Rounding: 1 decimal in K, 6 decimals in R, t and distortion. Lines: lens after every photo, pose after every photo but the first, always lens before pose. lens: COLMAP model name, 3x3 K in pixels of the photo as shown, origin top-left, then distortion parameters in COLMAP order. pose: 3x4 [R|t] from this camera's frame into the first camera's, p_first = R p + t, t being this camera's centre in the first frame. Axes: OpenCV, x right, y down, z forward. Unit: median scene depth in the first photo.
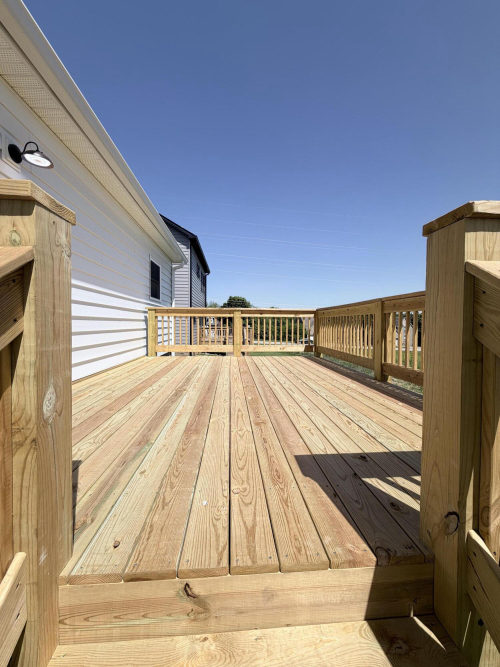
lens RADIAL K [[266.7, 0, 251.3], [0, 266.7, 332.9], [0, 0, 1]] dist [-0.000381, -0.000367]
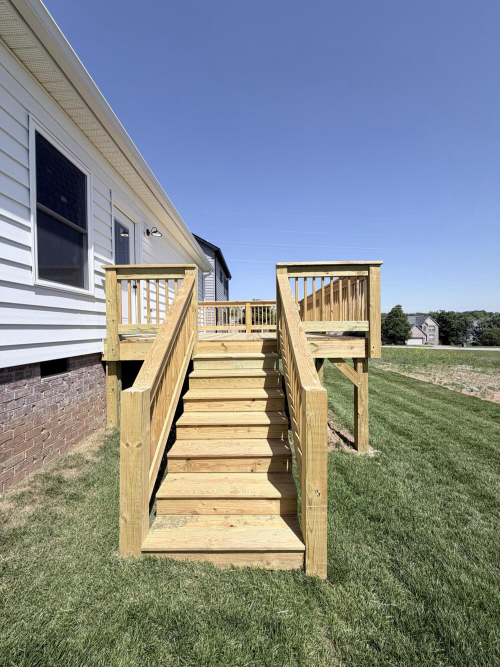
lens RADIAL K [[266.7, 0, 247.5], [0, 266.7, 333.2], [0, 0, 1]] dist [-0.000381, -0.000367]
pose [[0.994898, -0.015757, -0.099651, 0.091165], [0.014427, 0.999797, -0.014057, 0.111191], [0.099852, 0.012547, 0.994923, -0.497184]]
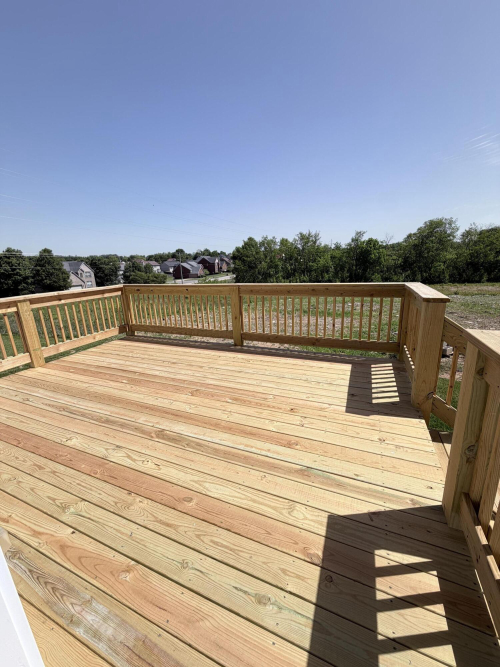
lens RADIAL K [[266.7, 0, 247.0], [0, 266.7, 330.5], [0, 0, 1]] dist [-0.000381, -0.000367]
pose [[0.459553, -0.252787, 0.851416, -0.374235], [0.074260, 0.966219, 0.246791, -0.133817], [-0.885040, -0.050187, 0.462801, 0.202307]]
